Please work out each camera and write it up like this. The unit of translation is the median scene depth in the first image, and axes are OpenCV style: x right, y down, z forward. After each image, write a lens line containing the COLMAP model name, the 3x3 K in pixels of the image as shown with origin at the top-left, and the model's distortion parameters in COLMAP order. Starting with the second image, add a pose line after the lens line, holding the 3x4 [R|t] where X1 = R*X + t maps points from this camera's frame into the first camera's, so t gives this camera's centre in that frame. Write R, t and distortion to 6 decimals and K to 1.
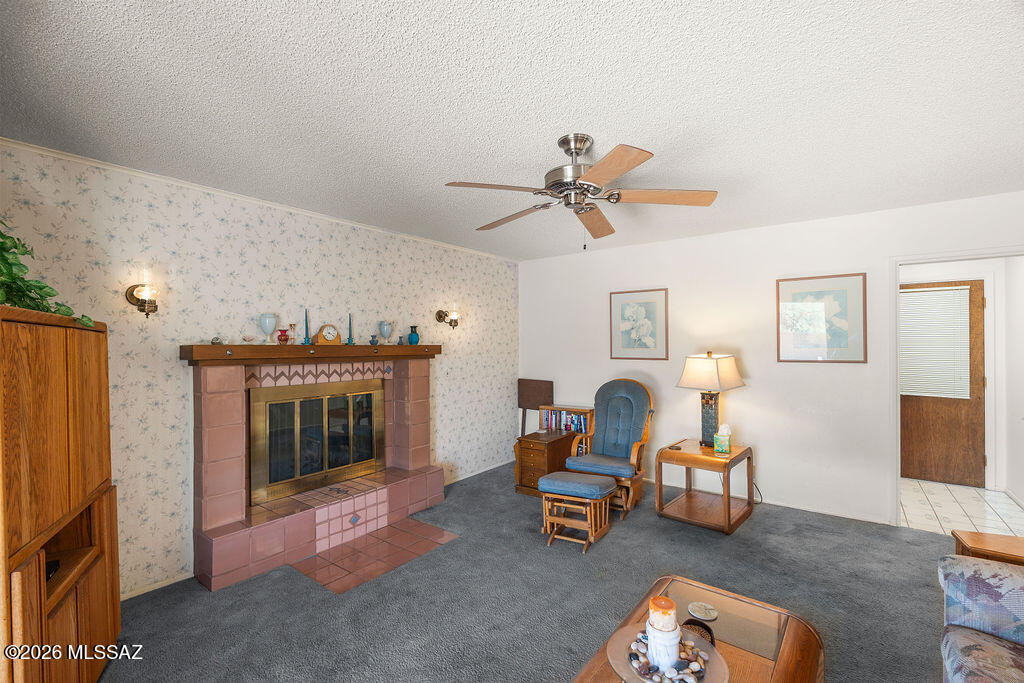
lens RADIAL K [[447.7, 0, 512.0], [0, 447.7, 341.5], [0, 0, 1]] dist [-0.000506, -0.000032]
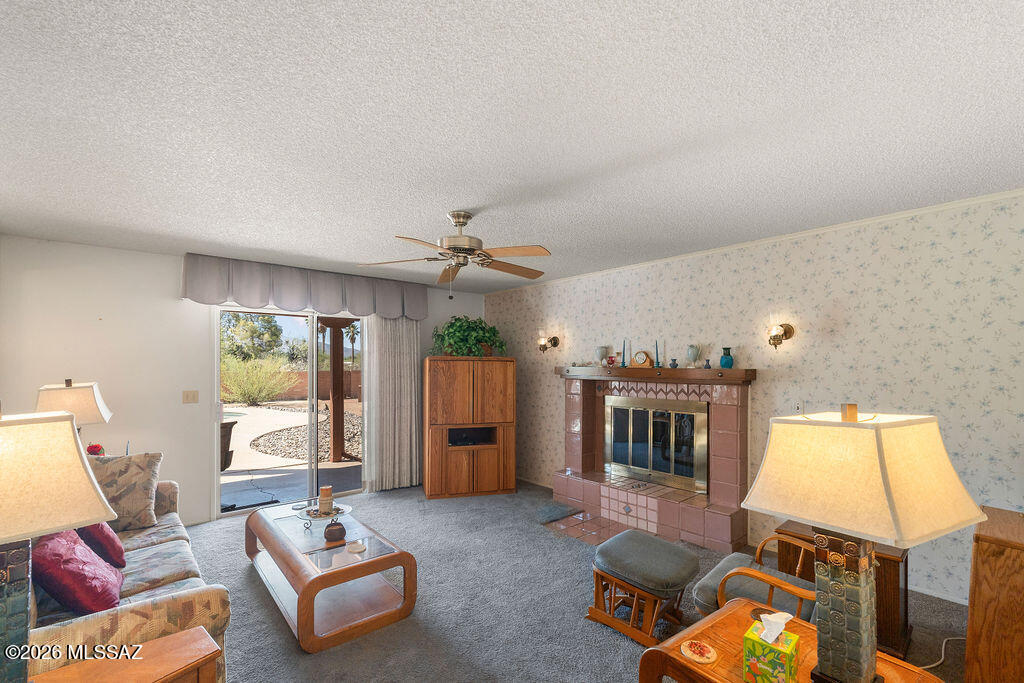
lens RADIAL K [[452.7, 0, 511.8], [0, 452.7, 361.8], [0, 0, 1]] dist [-0.000169, -0.000012]
pose [[-0.203638, 0.000376, -0.979046, 0.835132], [0.006701, 0.999977, -0.001010, -0.008529], [0.979023, -0.006767, -0.203635, 0.845402]]
